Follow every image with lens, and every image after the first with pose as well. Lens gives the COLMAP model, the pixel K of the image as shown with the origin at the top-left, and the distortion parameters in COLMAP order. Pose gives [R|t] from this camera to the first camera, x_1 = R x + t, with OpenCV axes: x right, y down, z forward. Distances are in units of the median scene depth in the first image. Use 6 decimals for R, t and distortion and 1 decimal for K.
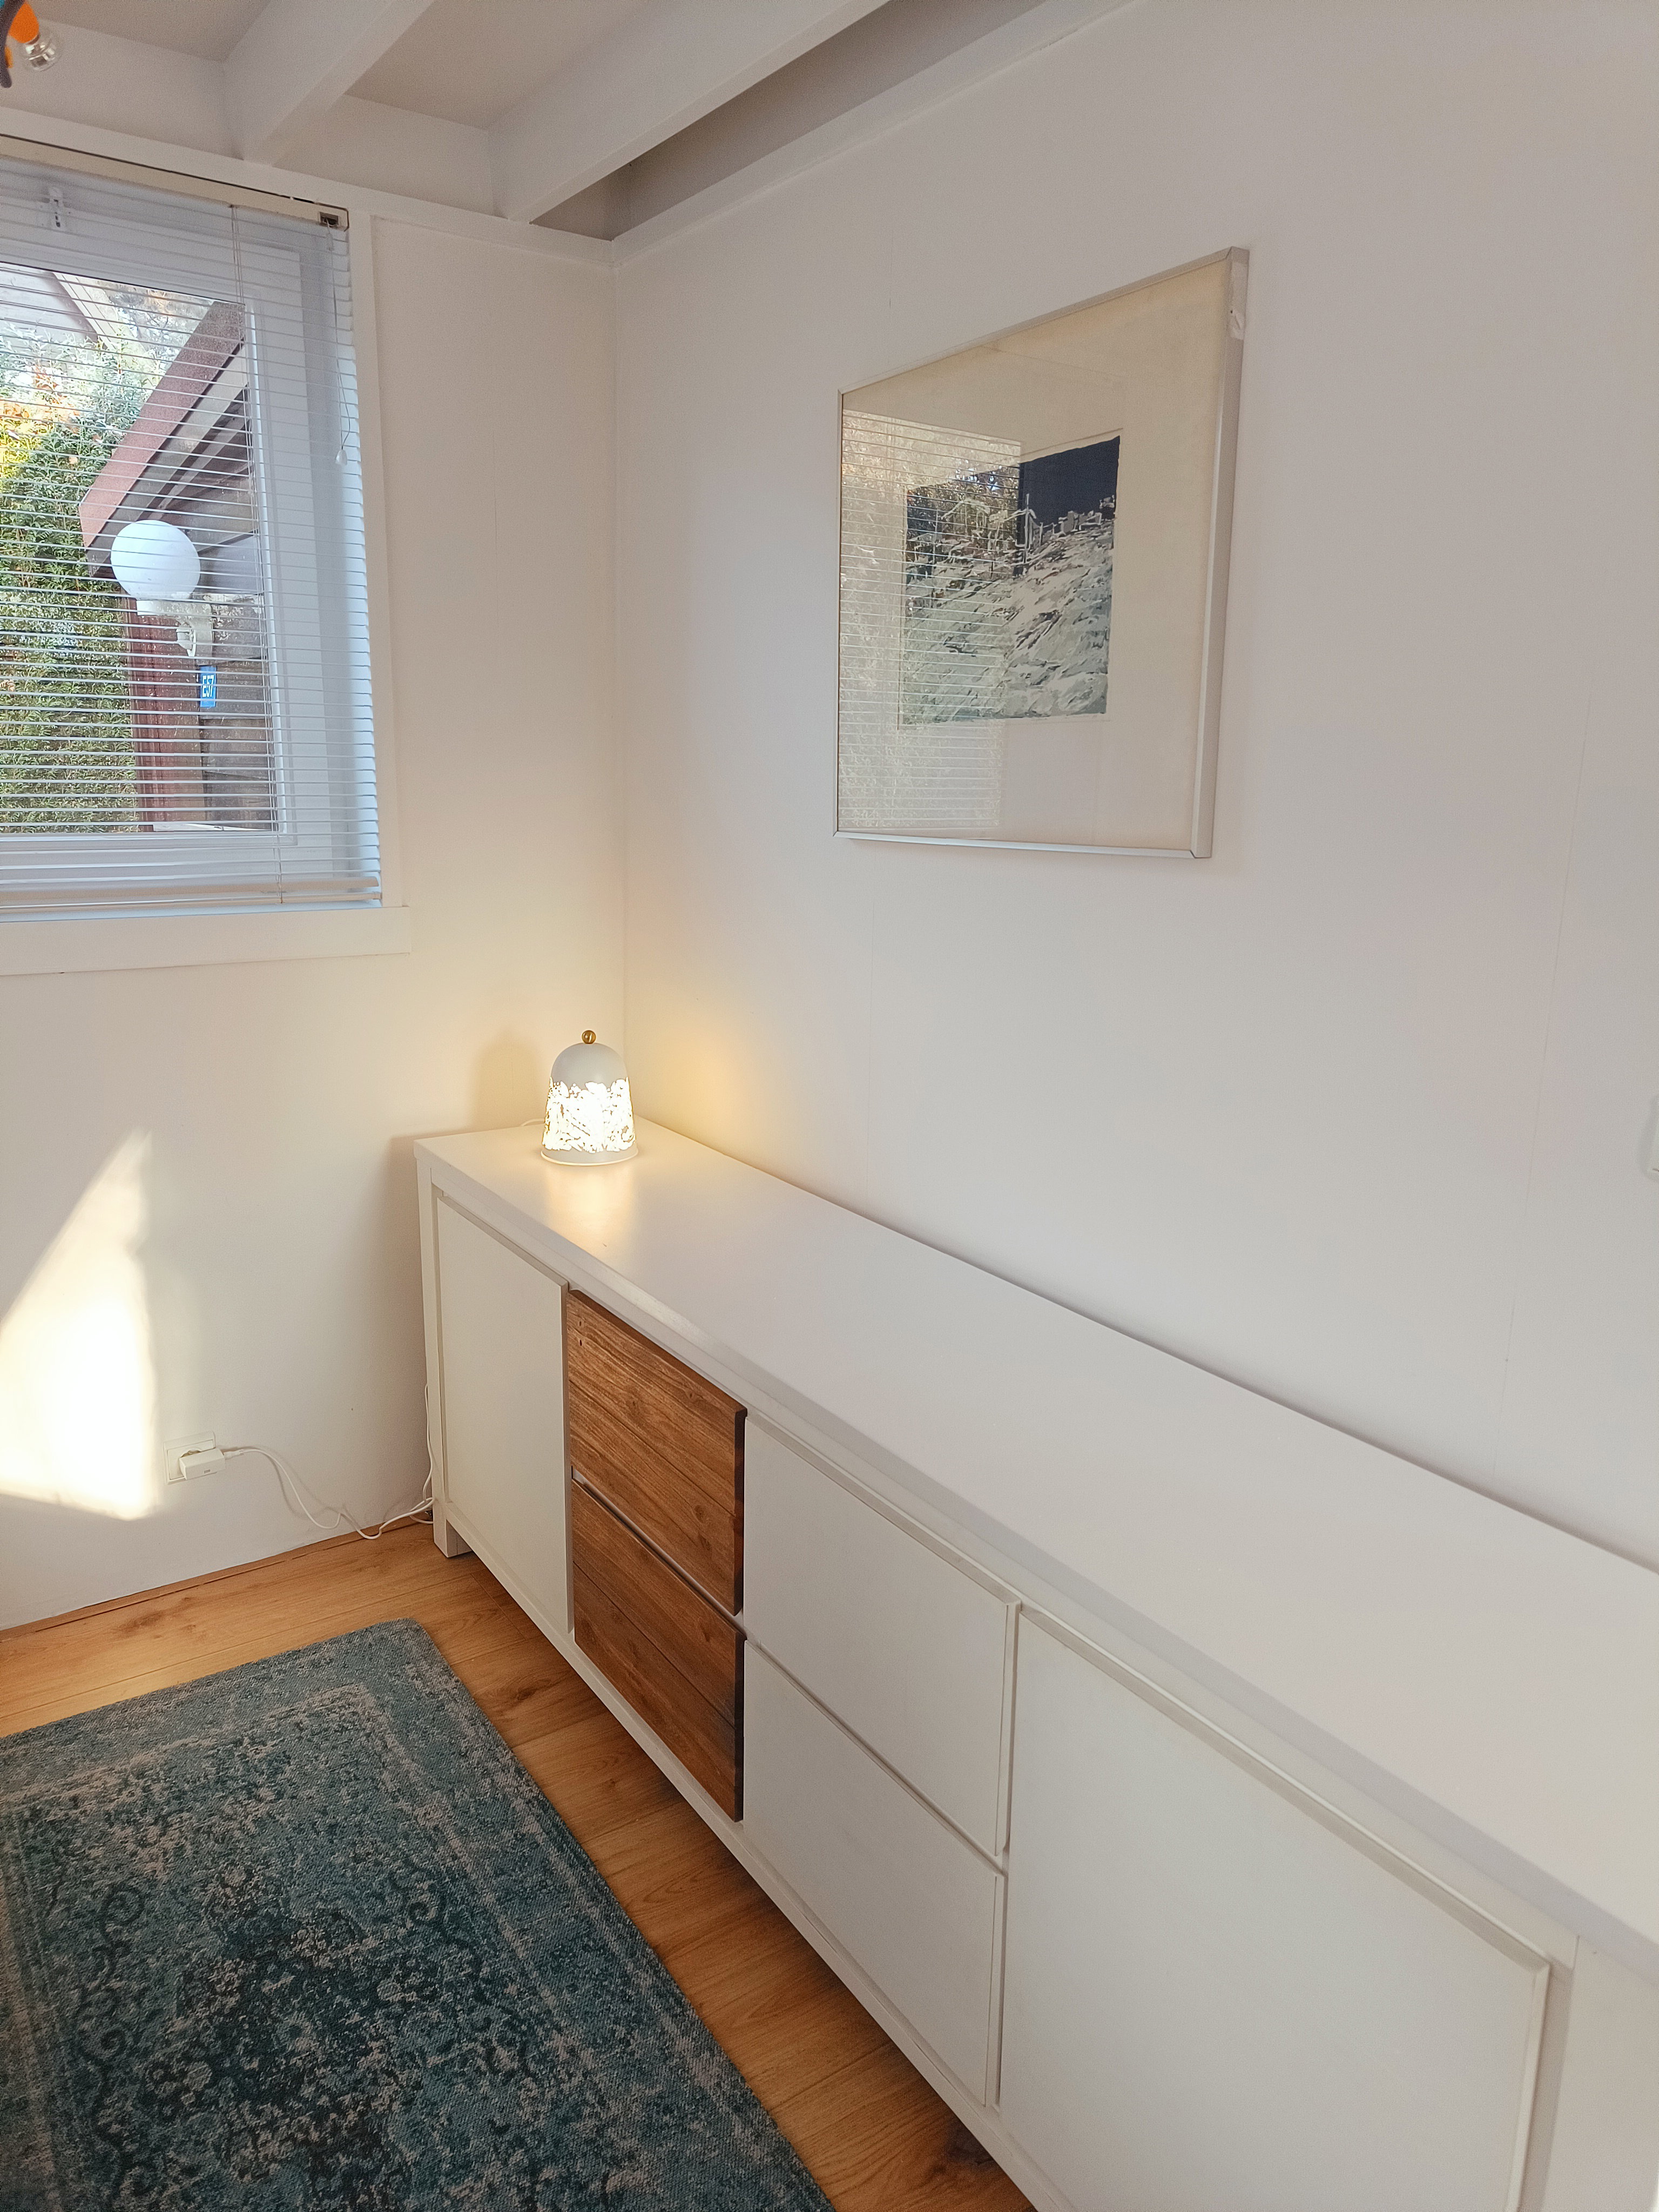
lens RADIAL K [[1506.7, 0, 828.6], [0, 1506.7, 1113.0], [0, 0, 1]] dist [-0.002402, 0.002963]
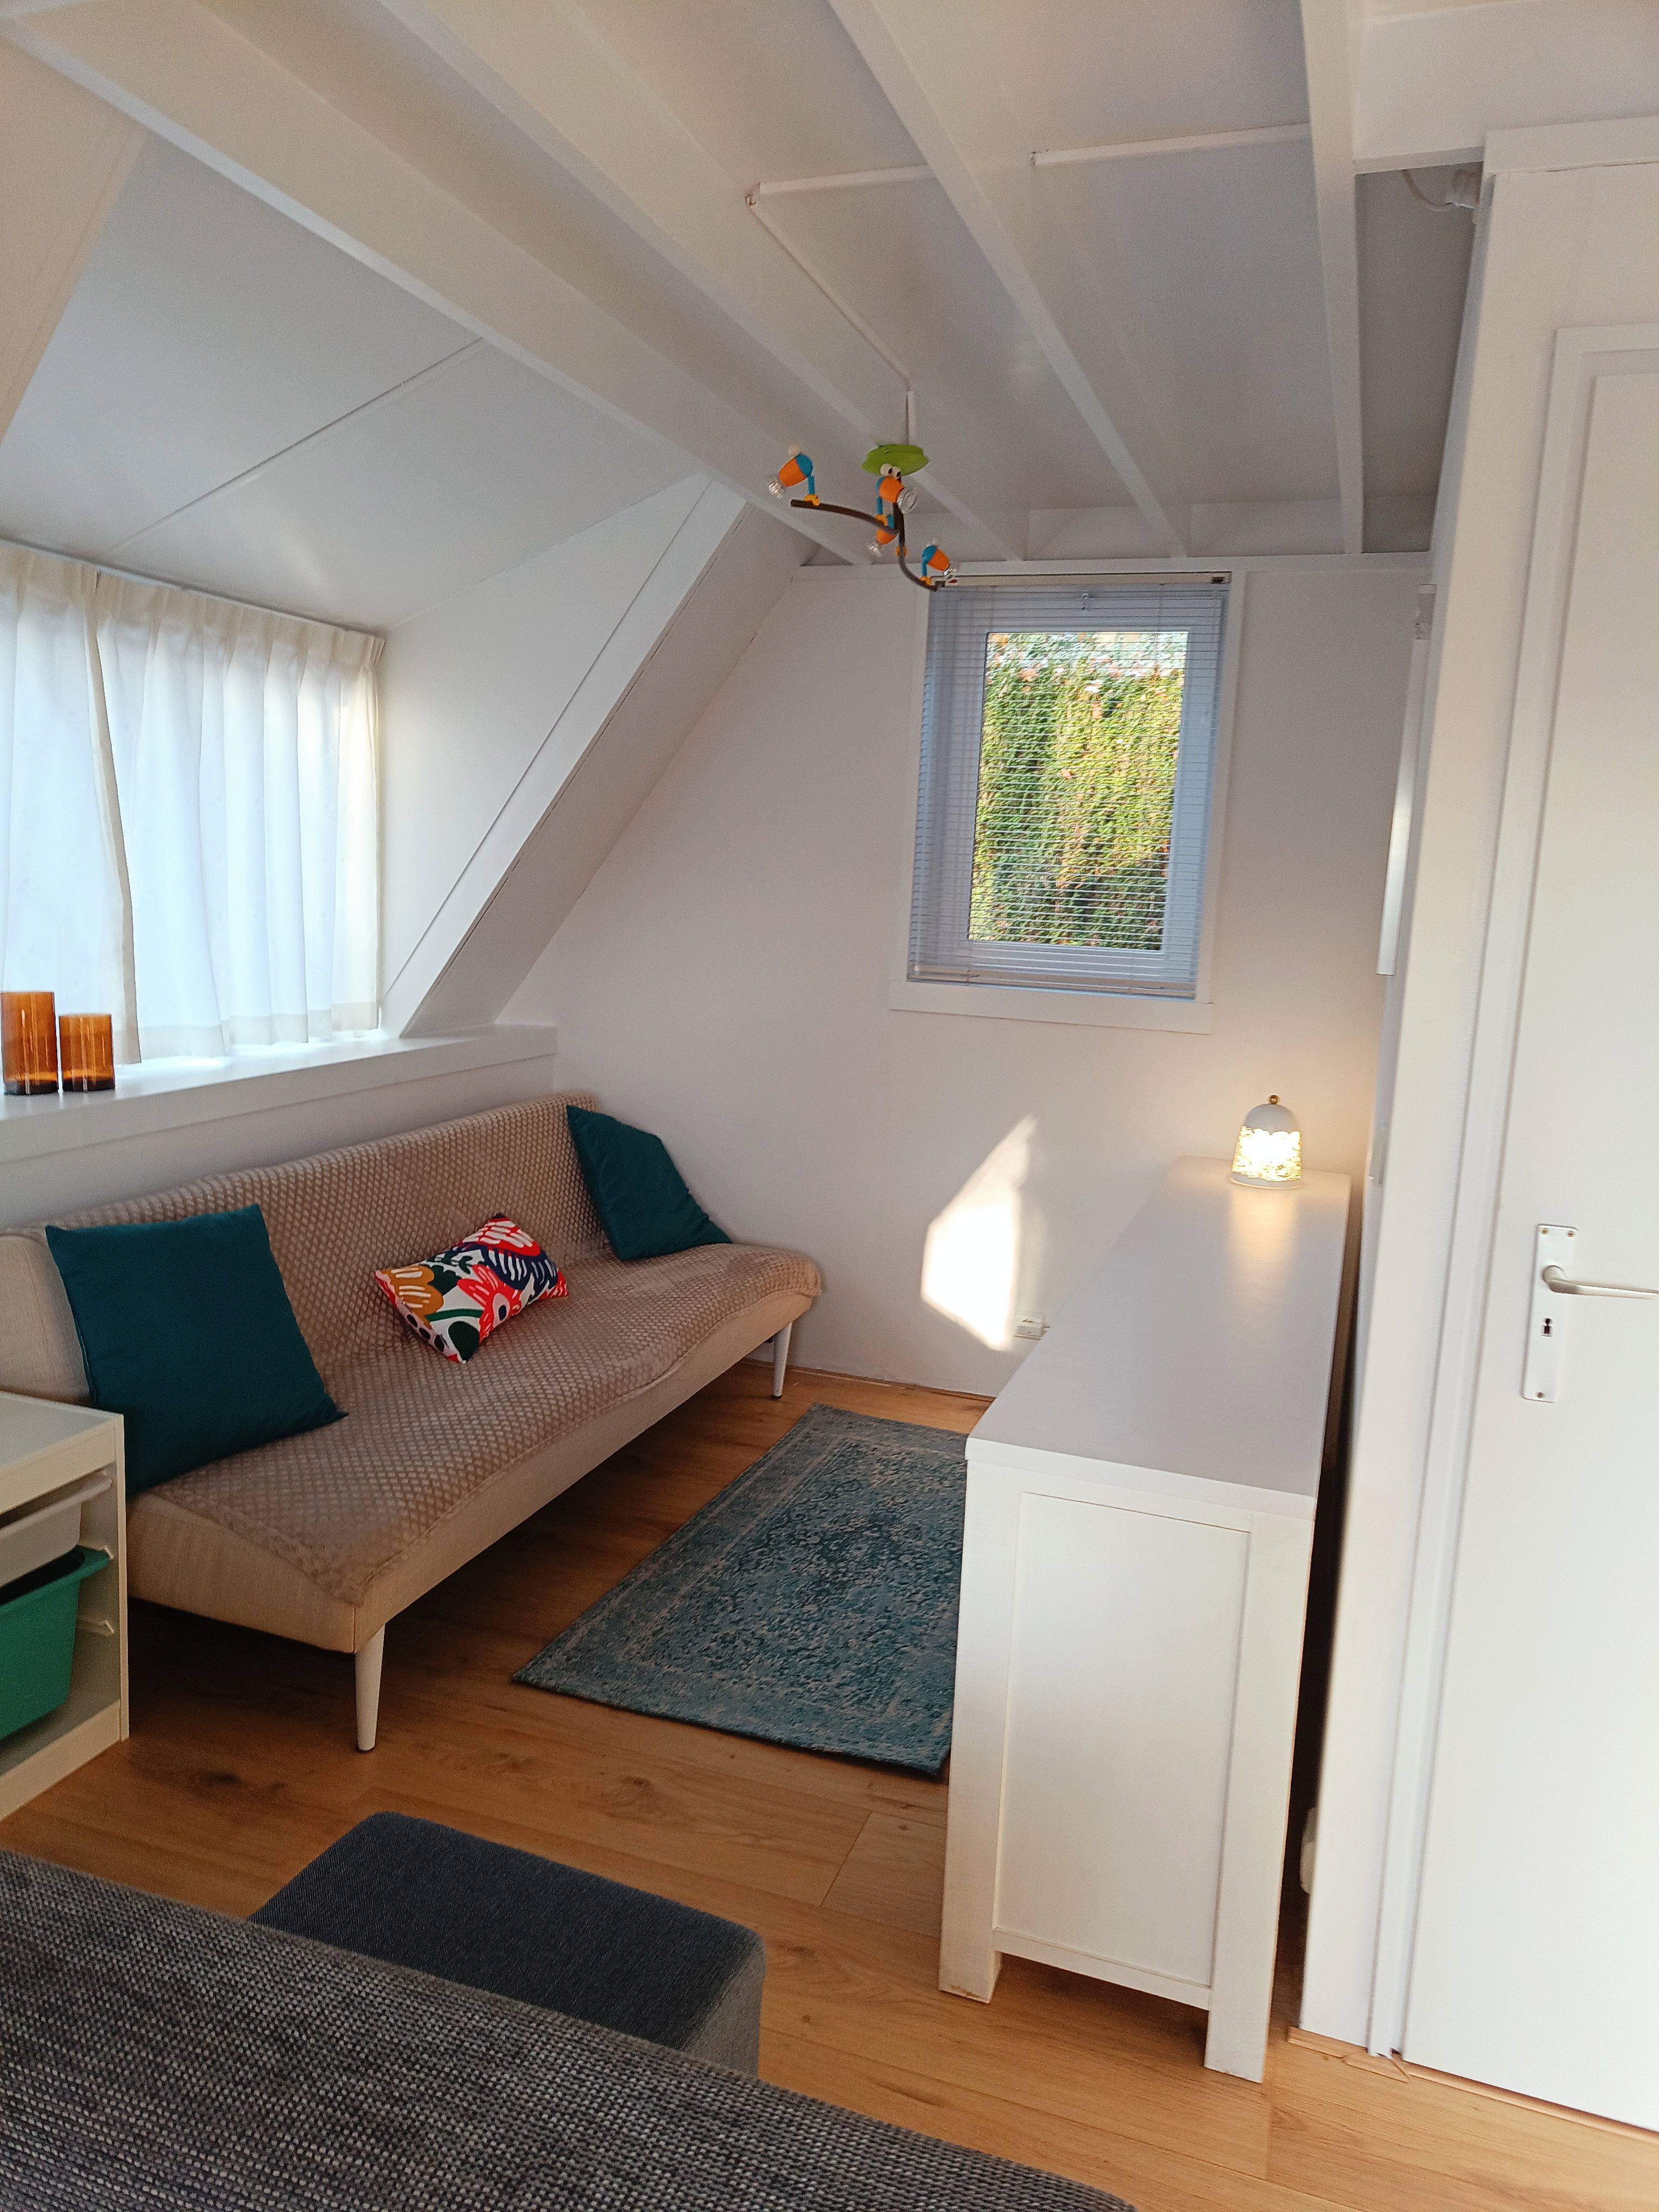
lens RADIAL K [[1506.7, 0, 836.1], [0, 1506.7, 1101.0], [0, 0, 1]] dist [-0.002402, 0.002963]
pose [[0.593724, 0.136045, -0.793085, 0.789208], [-0.219027, 0.975713, 0.003403, 0.039281], [0.774286, 0.171686, 0.609101, -0.212715]]
